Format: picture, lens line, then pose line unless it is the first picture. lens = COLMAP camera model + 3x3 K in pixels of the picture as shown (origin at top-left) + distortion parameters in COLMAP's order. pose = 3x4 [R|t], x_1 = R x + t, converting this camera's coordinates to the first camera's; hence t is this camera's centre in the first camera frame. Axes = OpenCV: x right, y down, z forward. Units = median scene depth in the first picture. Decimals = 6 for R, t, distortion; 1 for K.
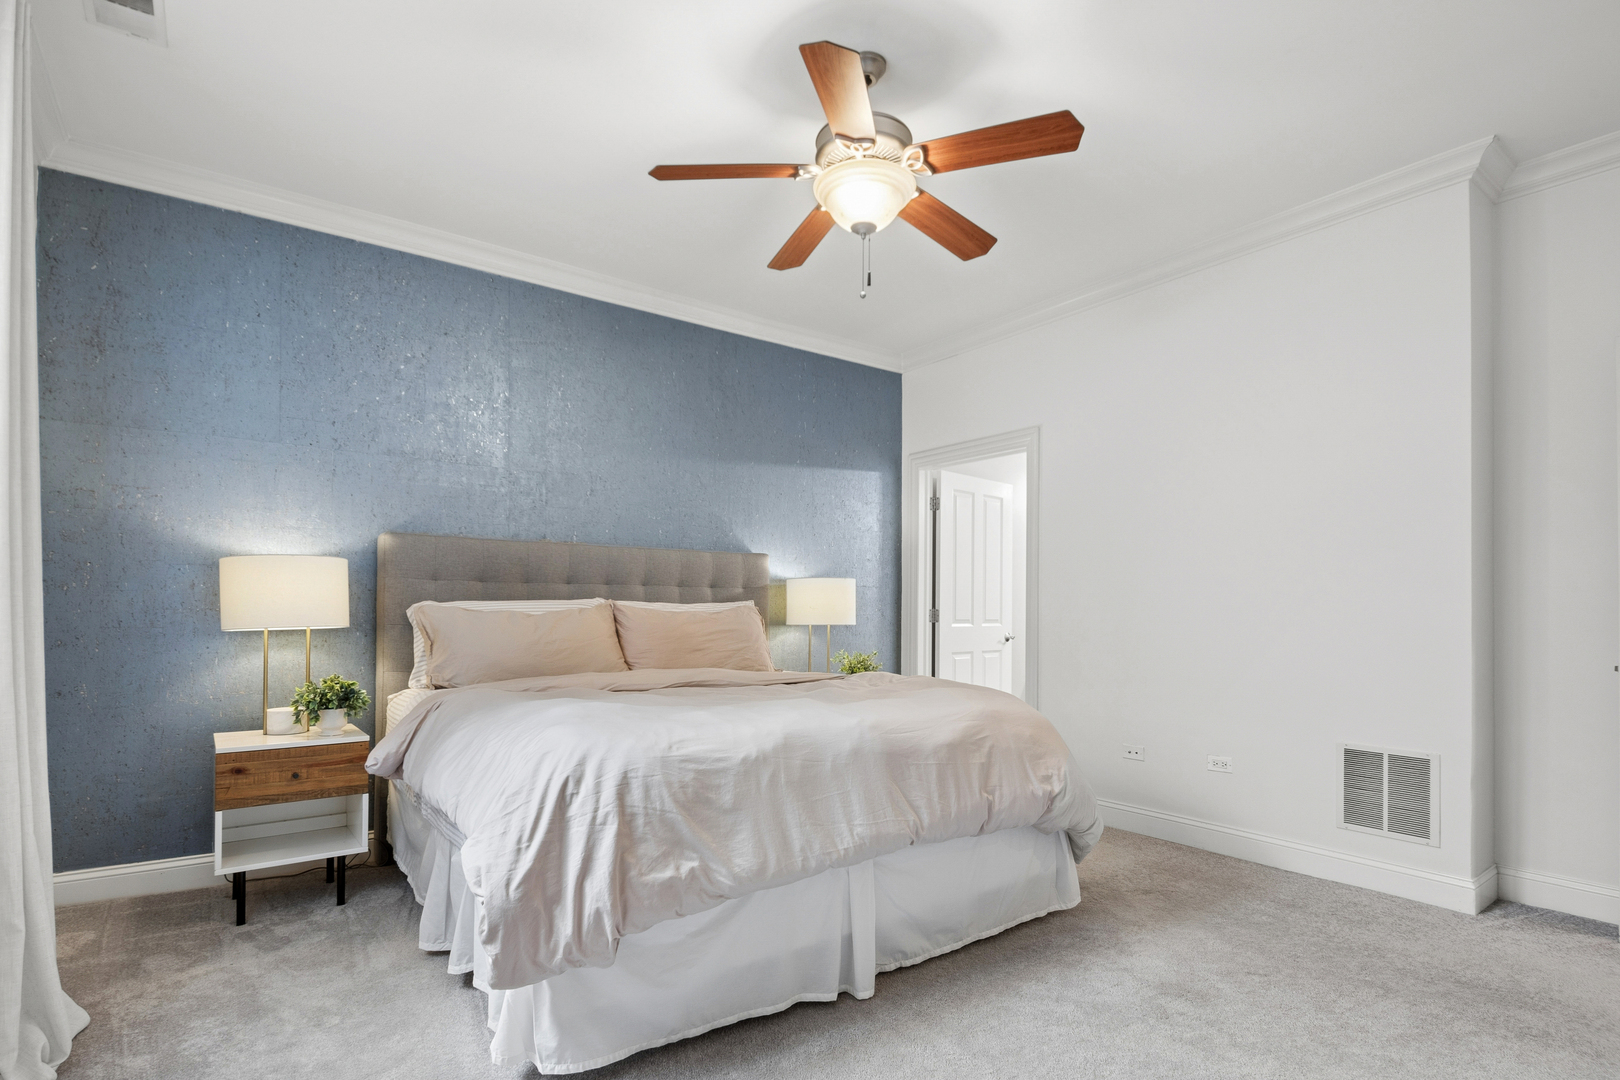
lens RADIAL K [[805.5, 0, 808.6], [0, 805.5, 606.3], [0, 0, 1]] dist [-0.002920, -0.010214]
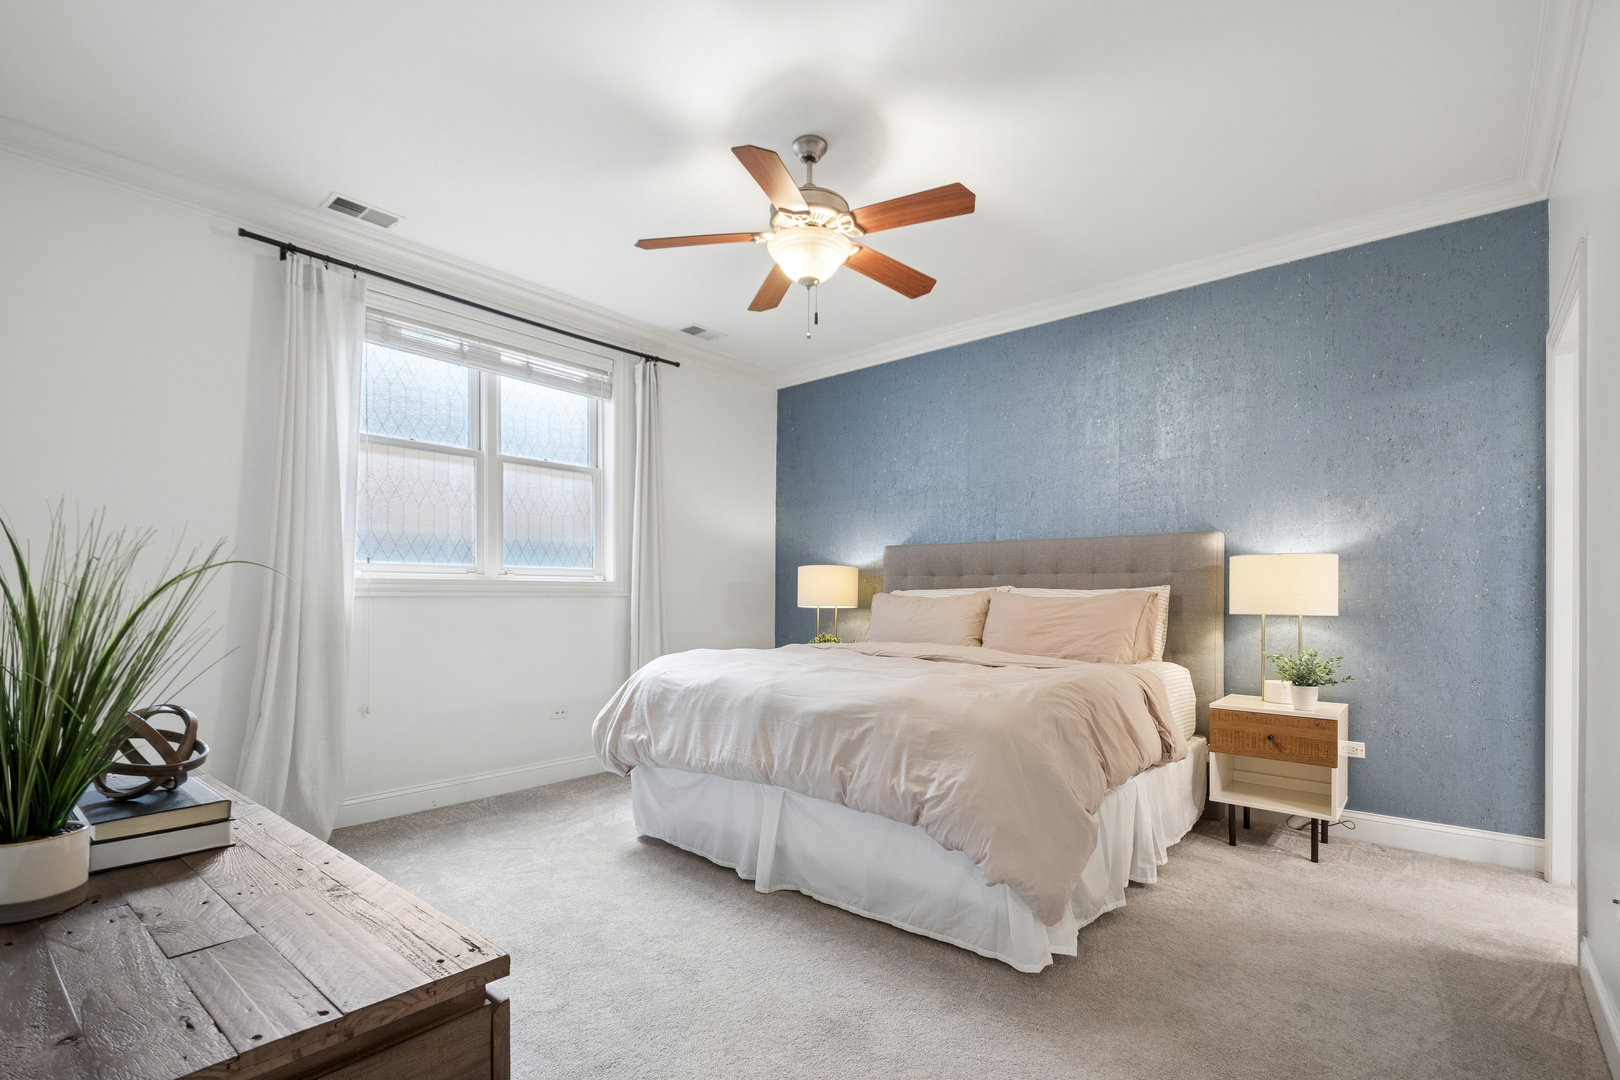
lens RADIAL K [[746.5, 0, 814.5], [0, 746.5, 602.3], [0, 0, 1]] dist [-0.001245, -0.013123]
pose [[0.217793, 0.002248, -0.975993, 1.154476], [0.004280, 0.999986, 0.003259, 0.013747], [0.975986, -0.004887, 0.217780, 0.751402]]
